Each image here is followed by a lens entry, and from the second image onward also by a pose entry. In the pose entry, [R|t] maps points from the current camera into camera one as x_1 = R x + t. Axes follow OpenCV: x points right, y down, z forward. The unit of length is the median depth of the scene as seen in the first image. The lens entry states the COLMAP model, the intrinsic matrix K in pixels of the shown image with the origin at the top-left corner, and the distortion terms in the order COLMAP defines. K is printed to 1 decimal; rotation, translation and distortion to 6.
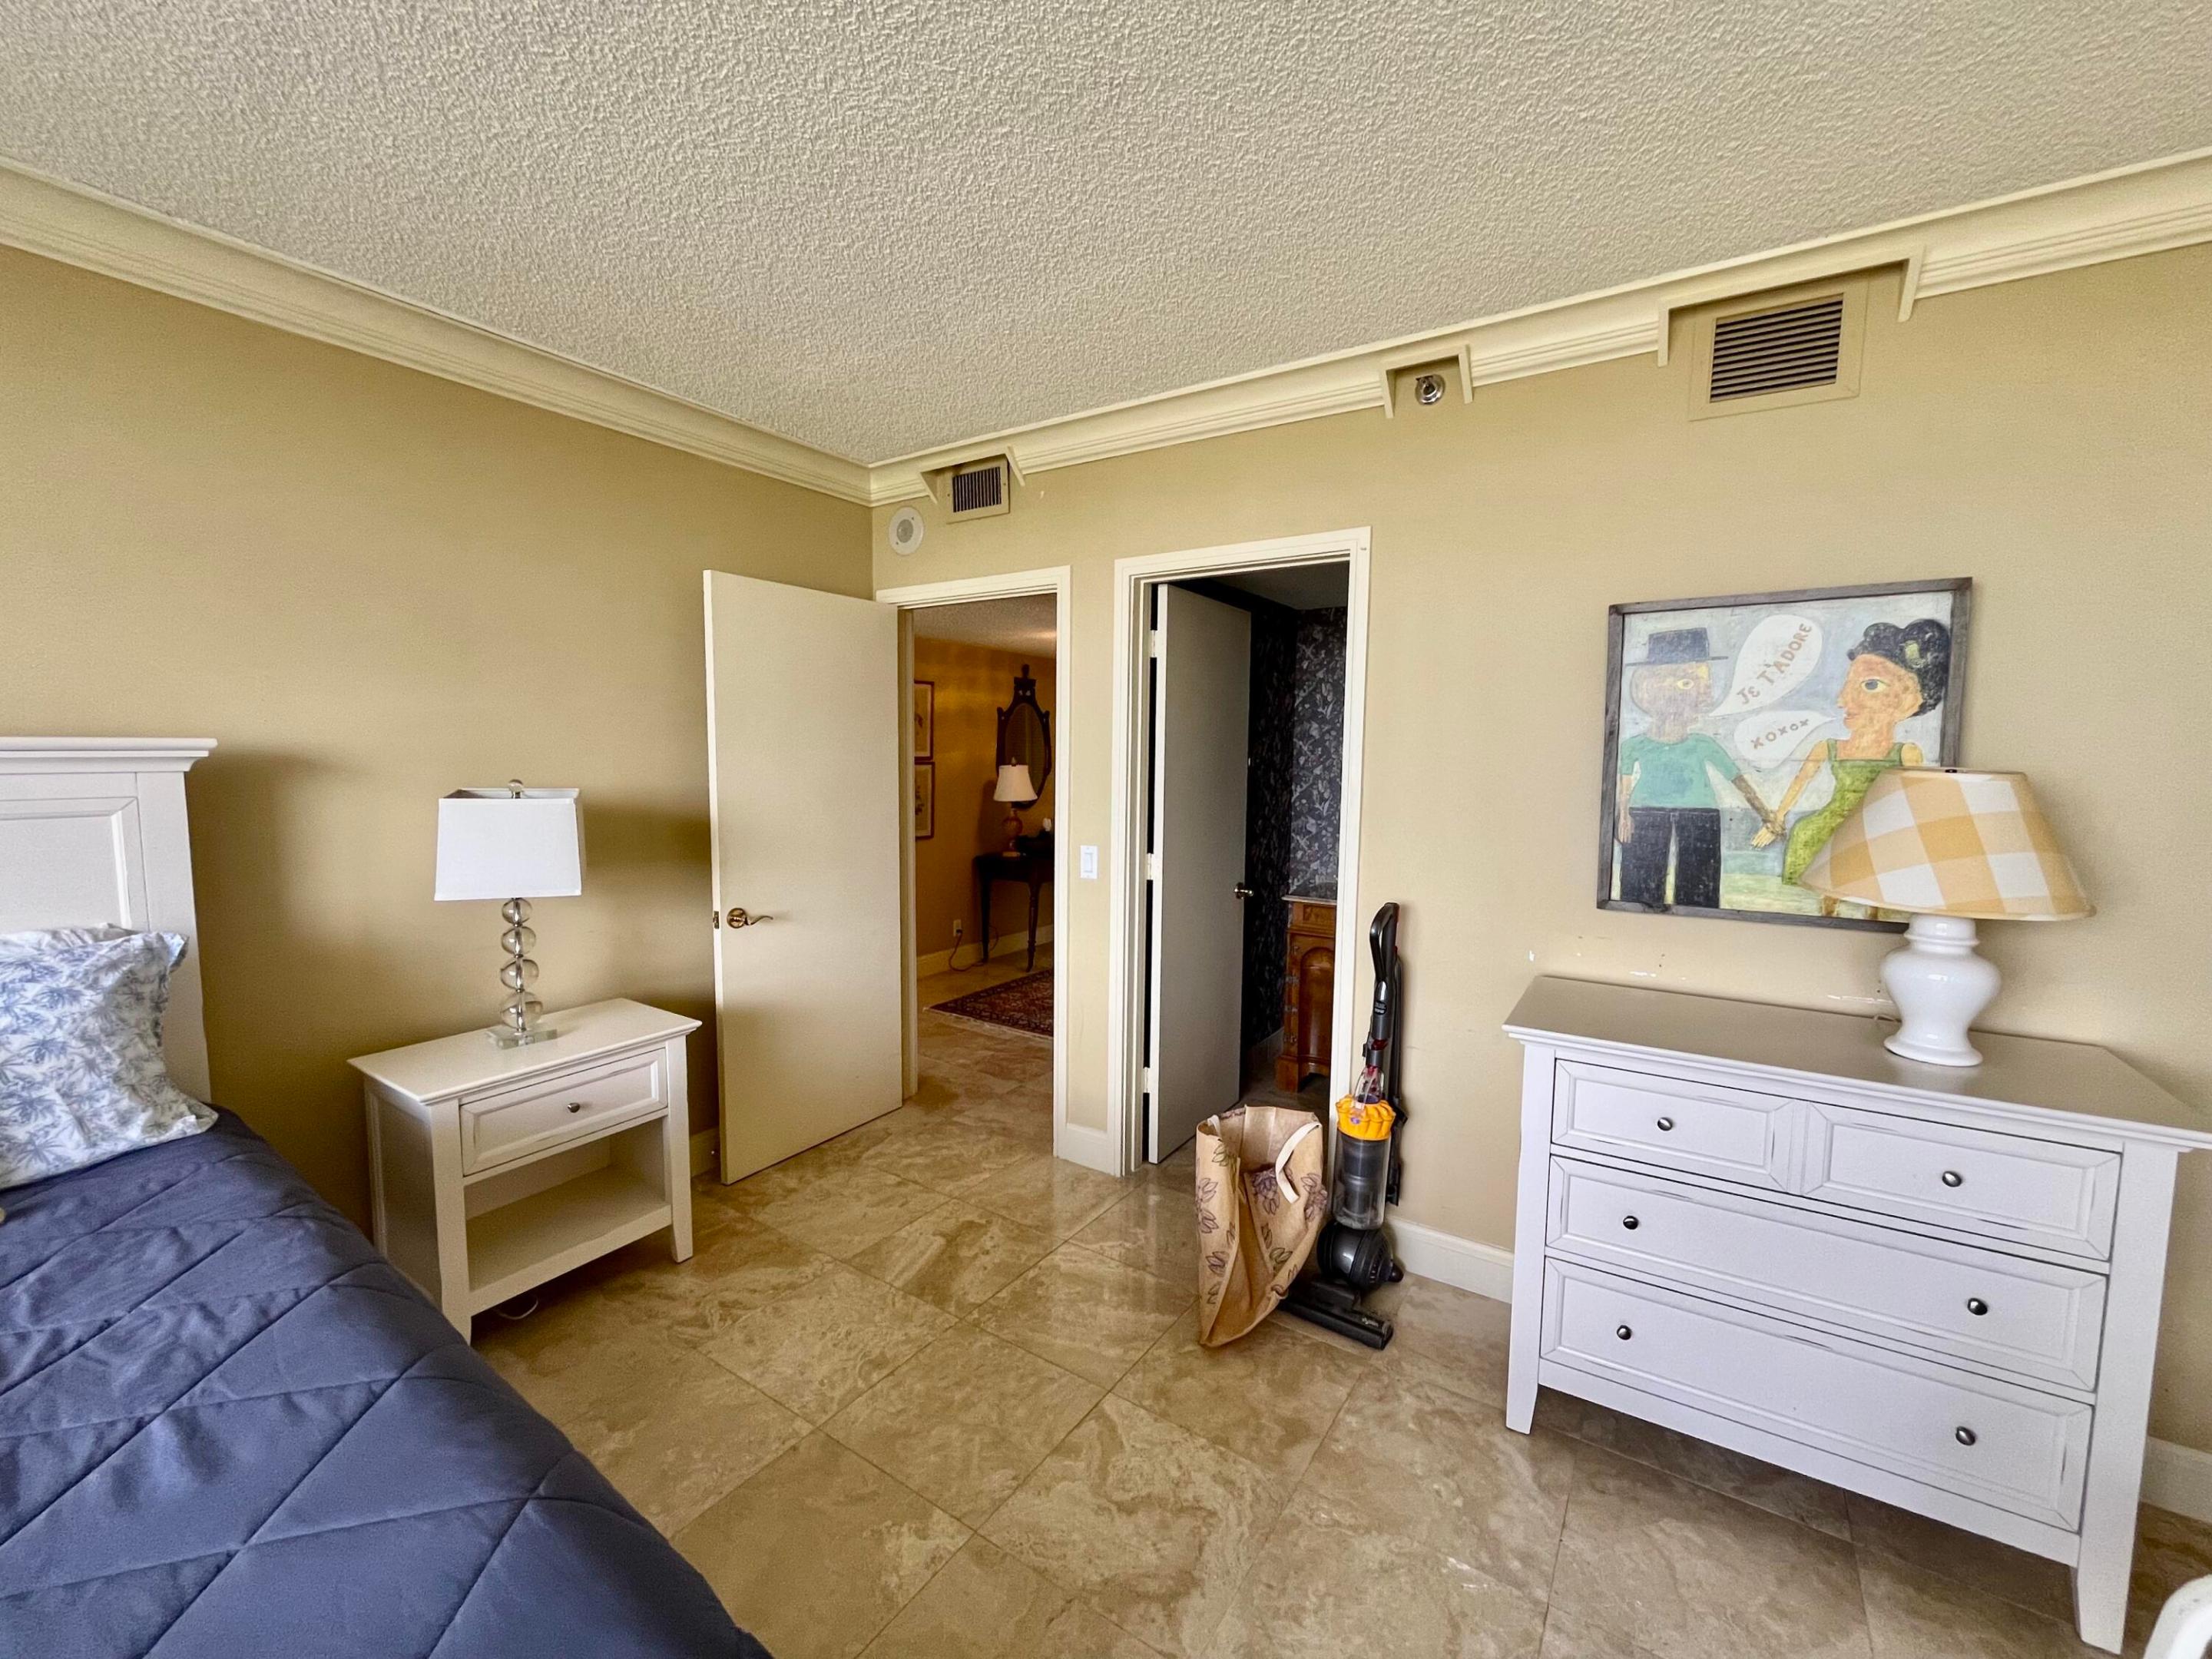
lens RADIAL K [[904.8, 0, 1100.3], [0, 904.8, 834.4], [0, 0, 1]] dist [-0.001819, -0.000023]
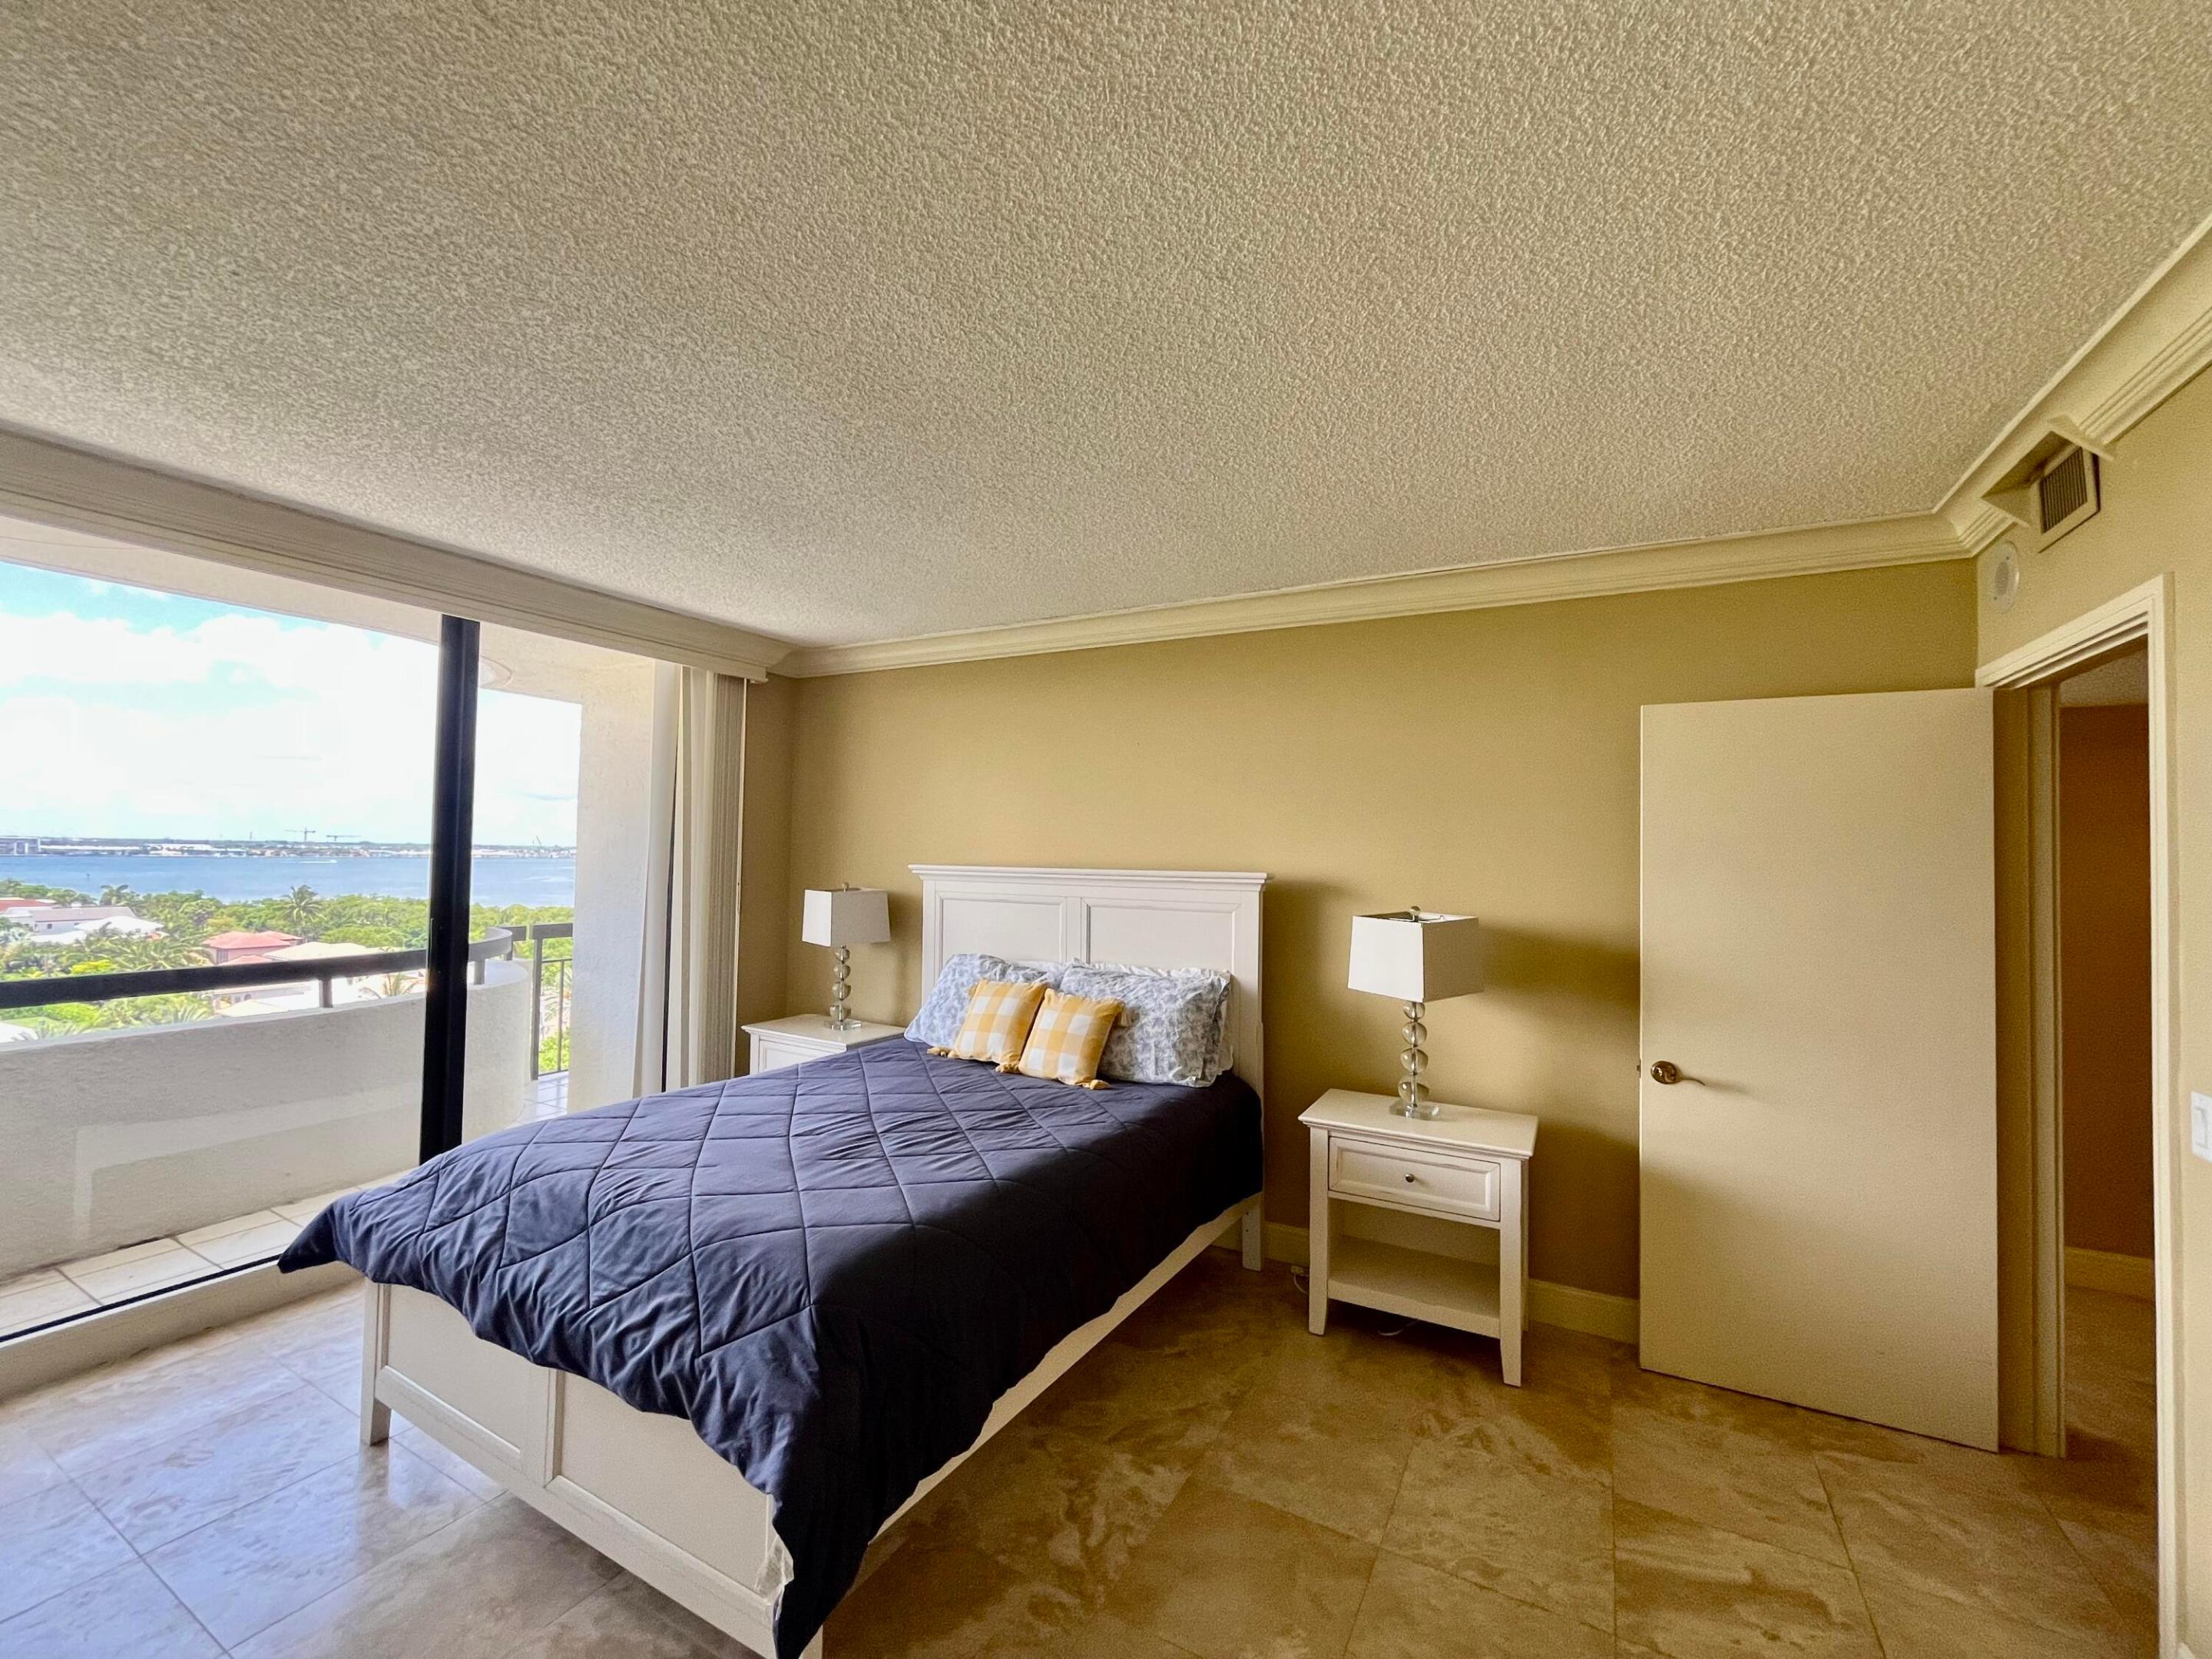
lens RADIAL K [[904.8, 0, 1100.7], [0, 904.8, 830.8], [0, 0, 1]] dist [-0.003462, -0.000017]
pose [[0.087673, -0.036455, -0.995482, 0.579791], [-0.110463, 0.992811, -0.046086, -0.056140], [0.990006, 0.114004, 0.083016, 0.417212]]
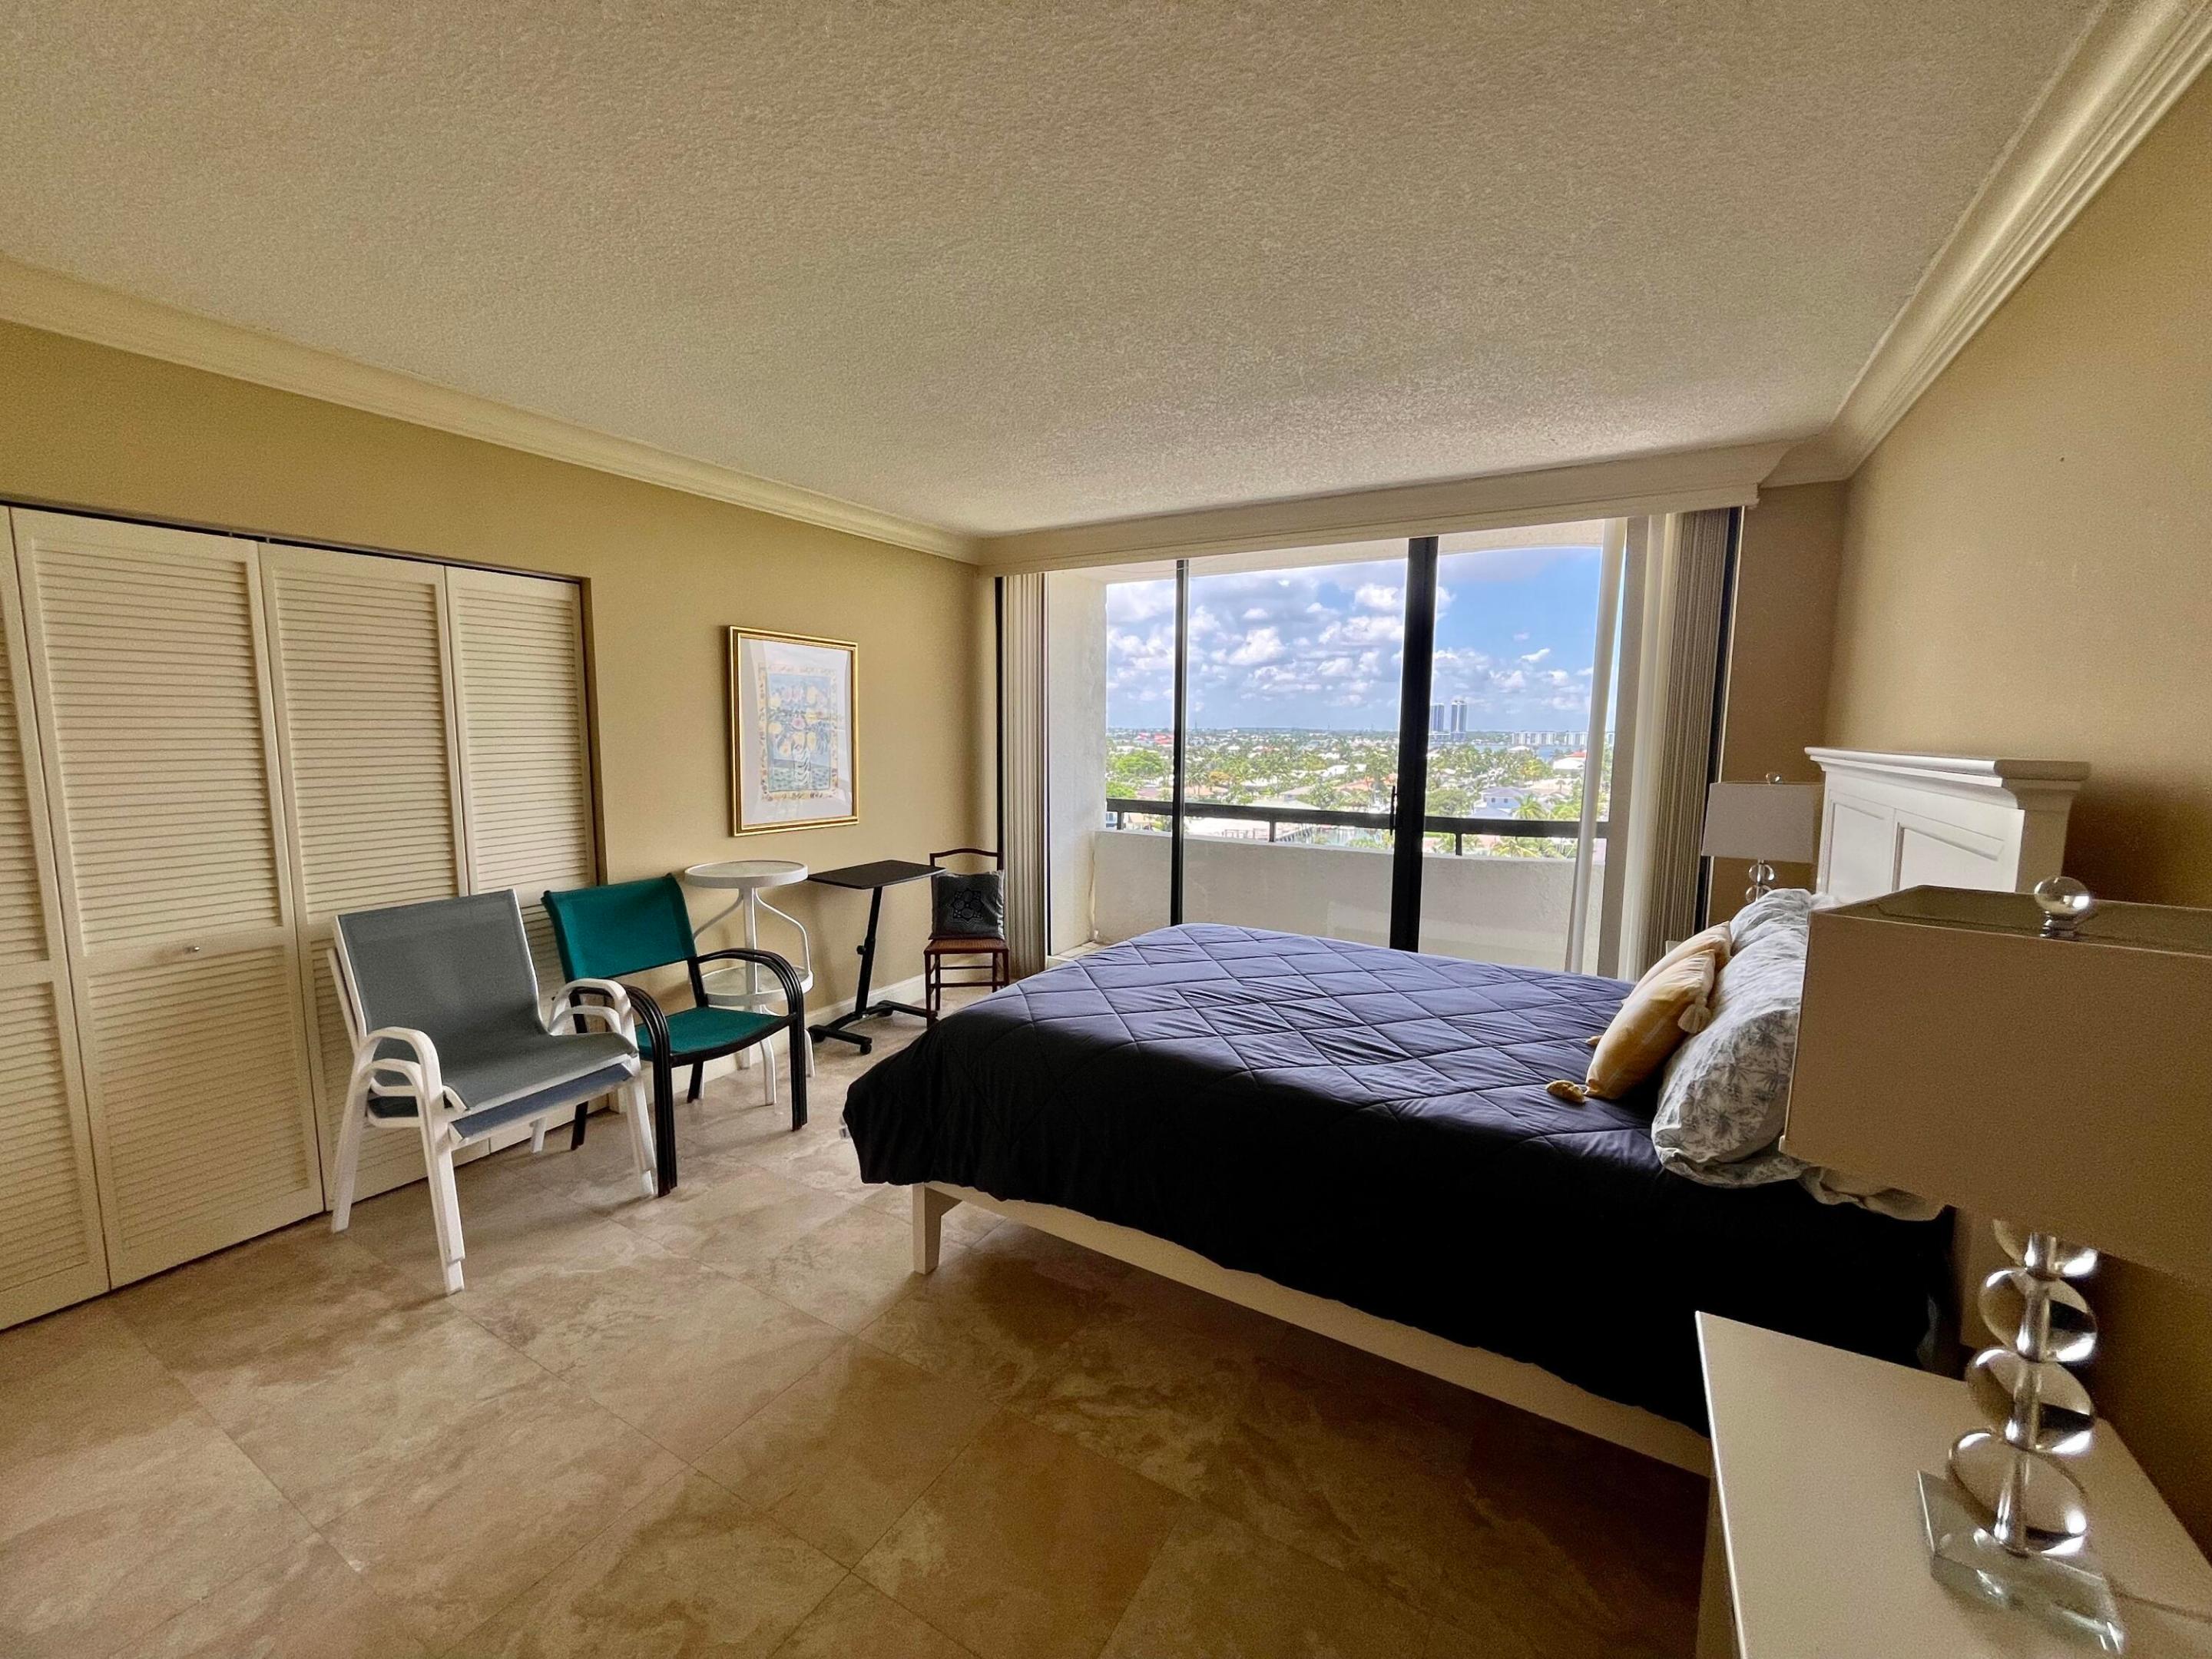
lens RADIAL K [[904.8, 0, 1100.7], [0, 904.8, 830.8], [0, 0, 1]] dist [-0.003462, -0.000017]
pose [[-0.997839, -0.015589, -0.063830, -0.232924], [-0.028350, 0.978516, 0.204212, -0.135722], [0.059275, 0.205580, -0.976844, 1.268531]]
